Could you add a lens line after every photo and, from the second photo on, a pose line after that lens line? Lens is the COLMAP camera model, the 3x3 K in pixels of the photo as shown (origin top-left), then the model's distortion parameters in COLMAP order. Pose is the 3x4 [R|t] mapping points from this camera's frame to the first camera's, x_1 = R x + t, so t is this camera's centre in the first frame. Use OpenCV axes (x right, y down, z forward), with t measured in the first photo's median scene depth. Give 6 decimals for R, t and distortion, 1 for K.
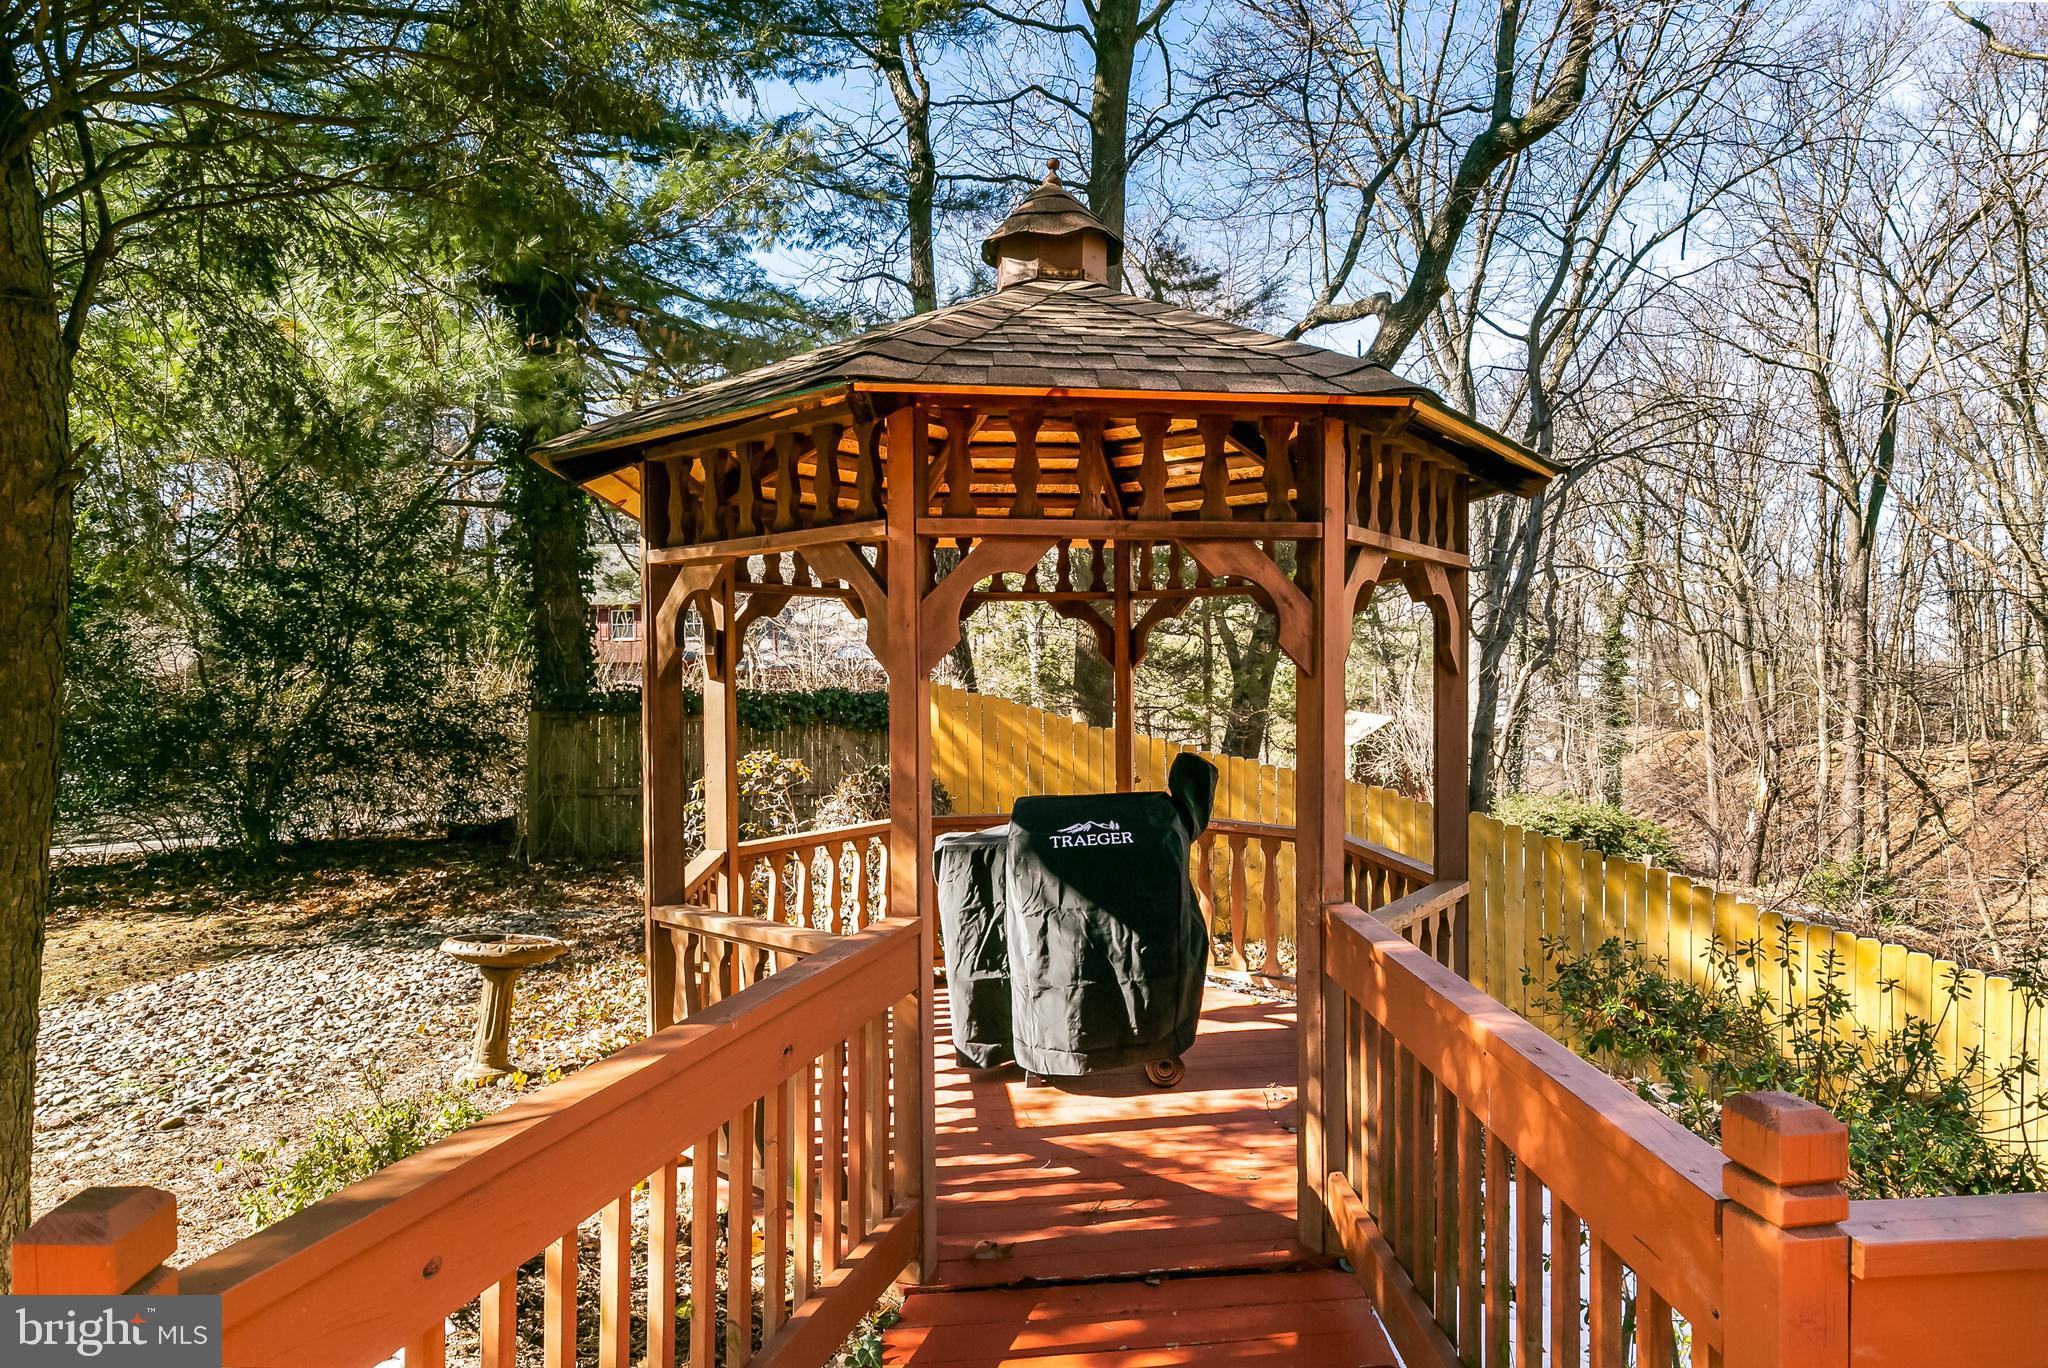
lens RADIAL K [[1135.7, 0, 1030.9], [0, 1135.7, 652.4], [0, 0, 1]] dist [0.005313, -0.001260]
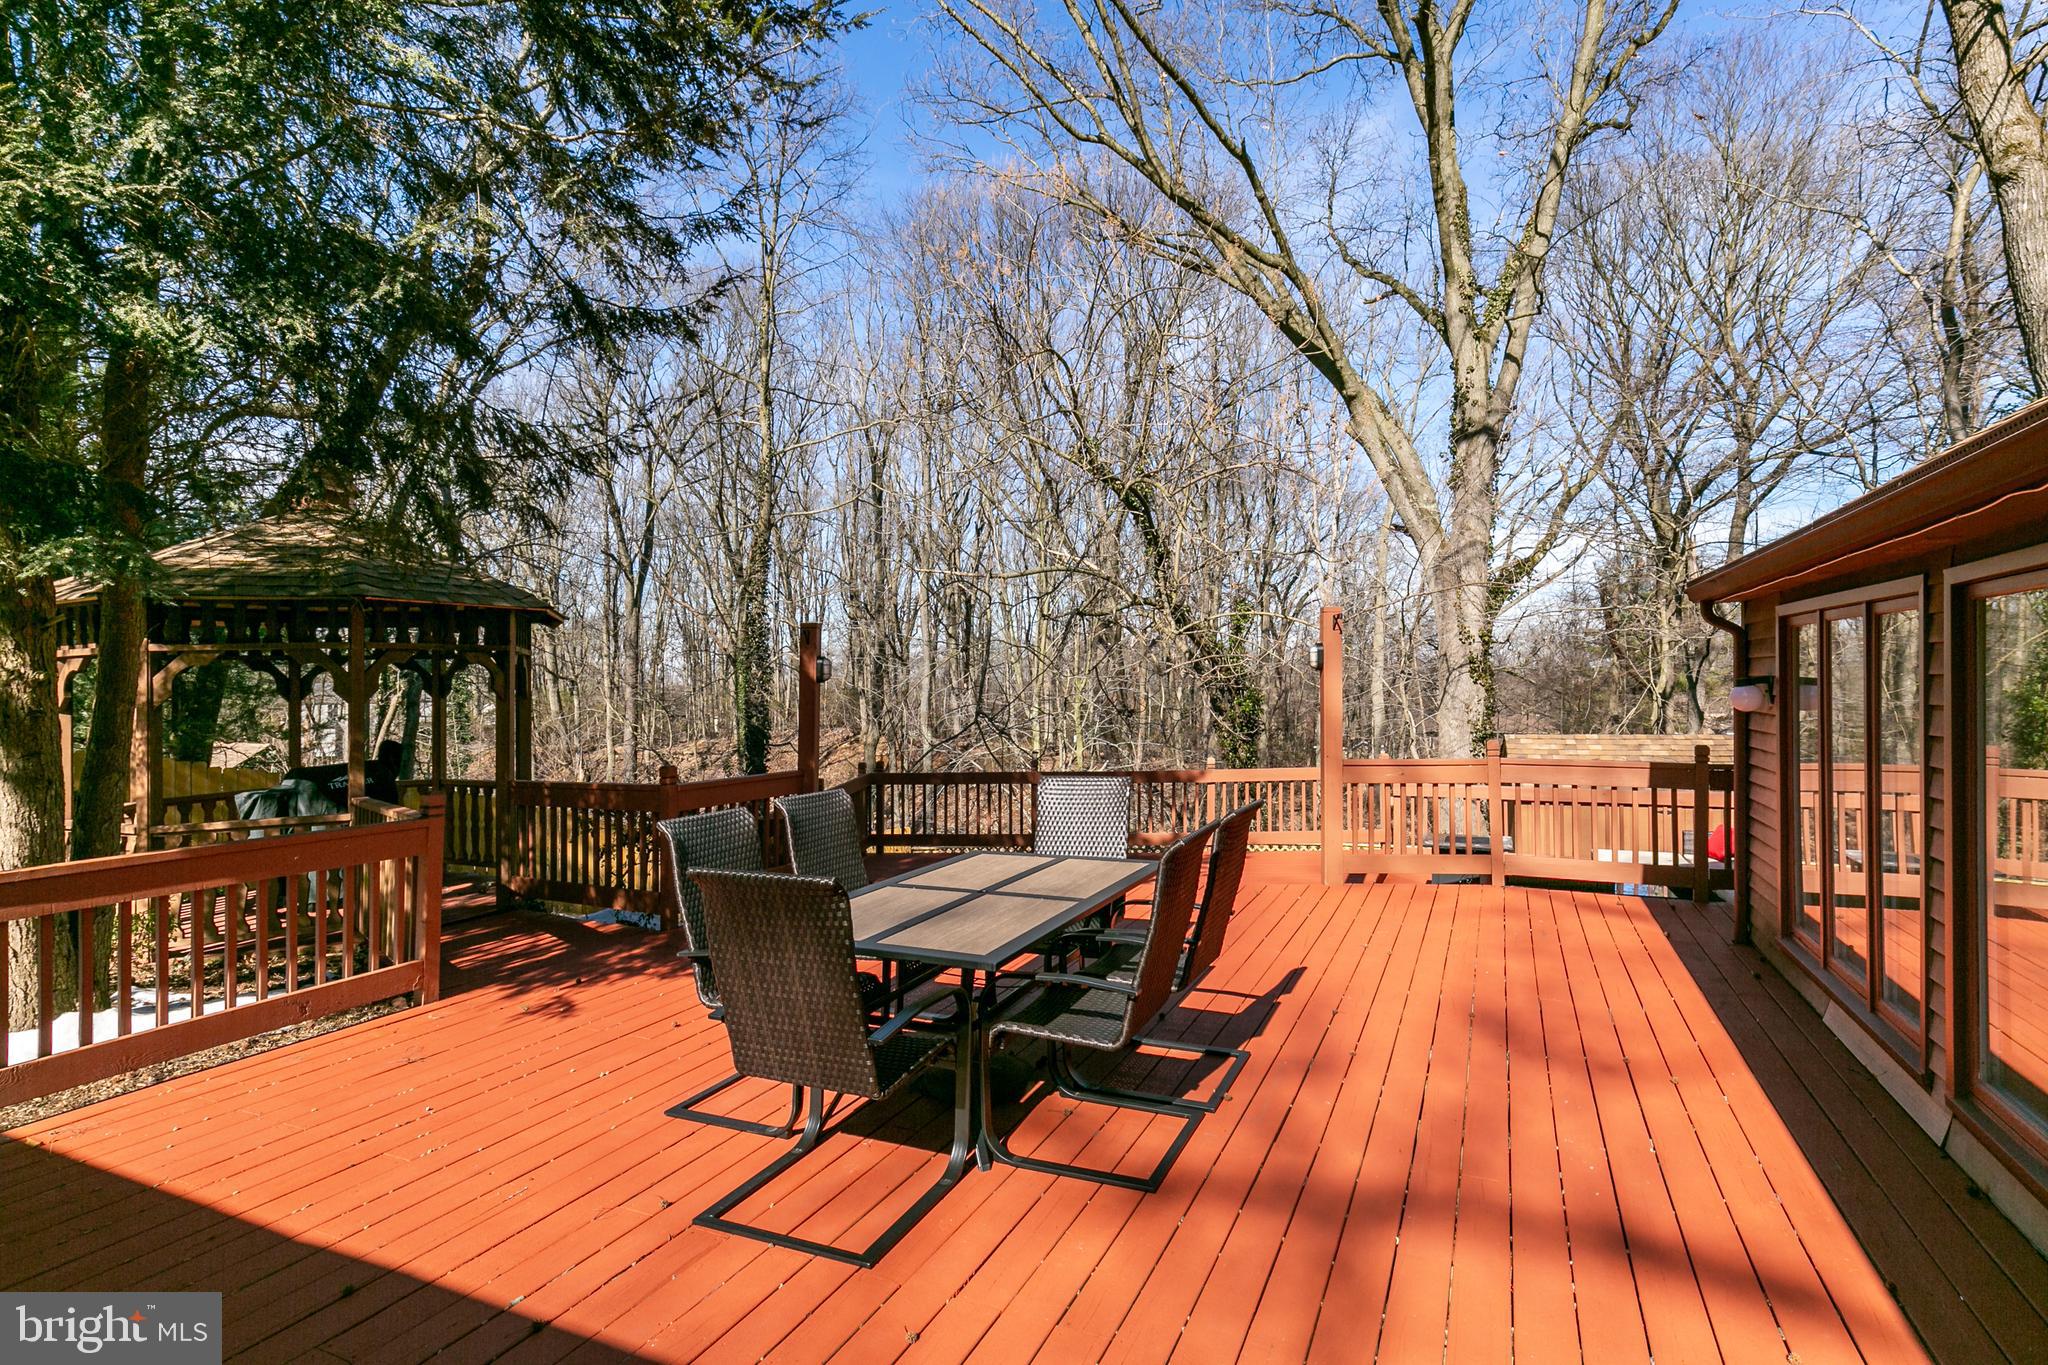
lens RADIAL K [[1033.6, 0, 1028.3], [0, 1033.6, 679.4], [0, 0, 1]] dist [-0.007385, -0.000320]
pose [[0.540420, -0.004962, 0.841381, -0.086202], [0.005055, 0.999984, 0.002650, -0.002154], [-0.841380, 0.002821, 0.540436, -0.106348]]
